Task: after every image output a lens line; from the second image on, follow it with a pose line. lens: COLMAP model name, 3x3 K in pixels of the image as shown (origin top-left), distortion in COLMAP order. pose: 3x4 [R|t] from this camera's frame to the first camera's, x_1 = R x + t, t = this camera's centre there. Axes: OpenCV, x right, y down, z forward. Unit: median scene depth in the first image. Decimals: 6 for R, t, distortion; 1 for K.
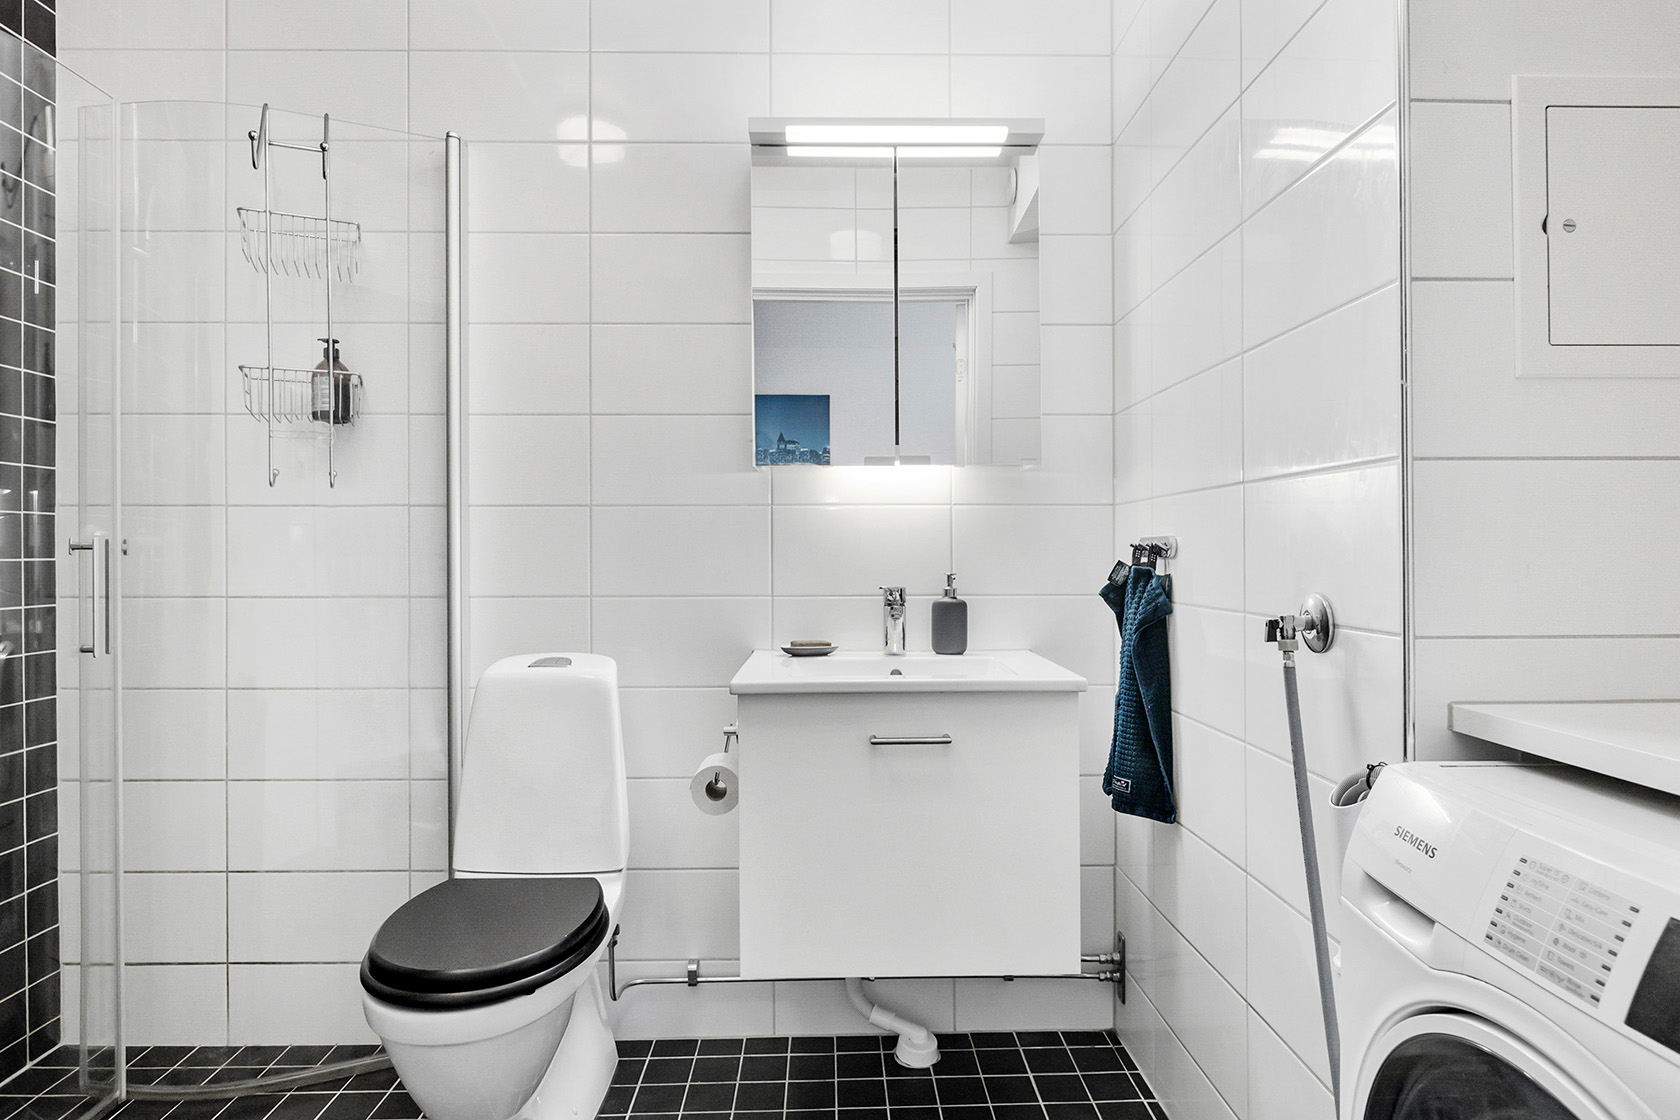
lens RADIAL K [[978.9, 0, 840.0], [0, 978.9, 560.0], [0, 0, 1]] dist [-0.000650, 0.000028]
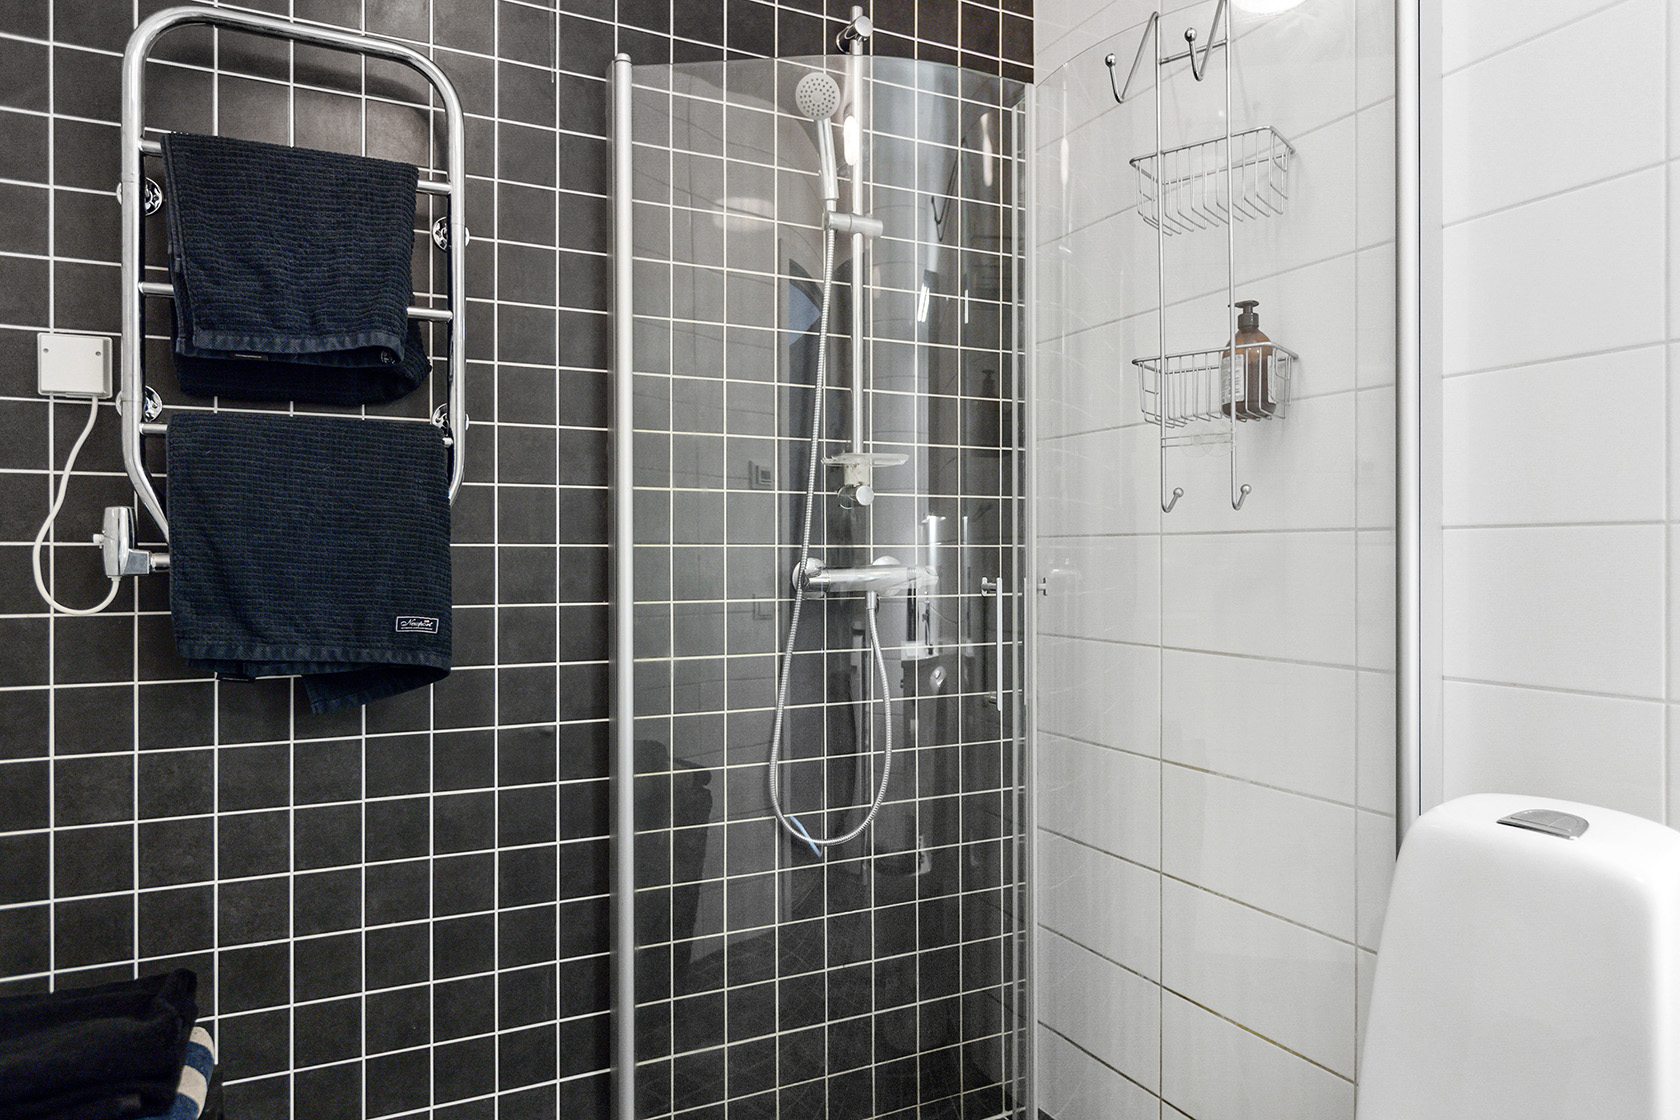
lens RADIAL K [[1099.0, 0, 840.0], [0, 1099.0, 560.0], [0, 0, 1]] dist [-0.000257, -0.000569]
pose [[0.431055, 0.006066, -0.902305, 0.082647], [-0.004538, 0.999979, 0.004555, -0.039716], [0.902314, 0.002131, 0.431074, 0.397923]]
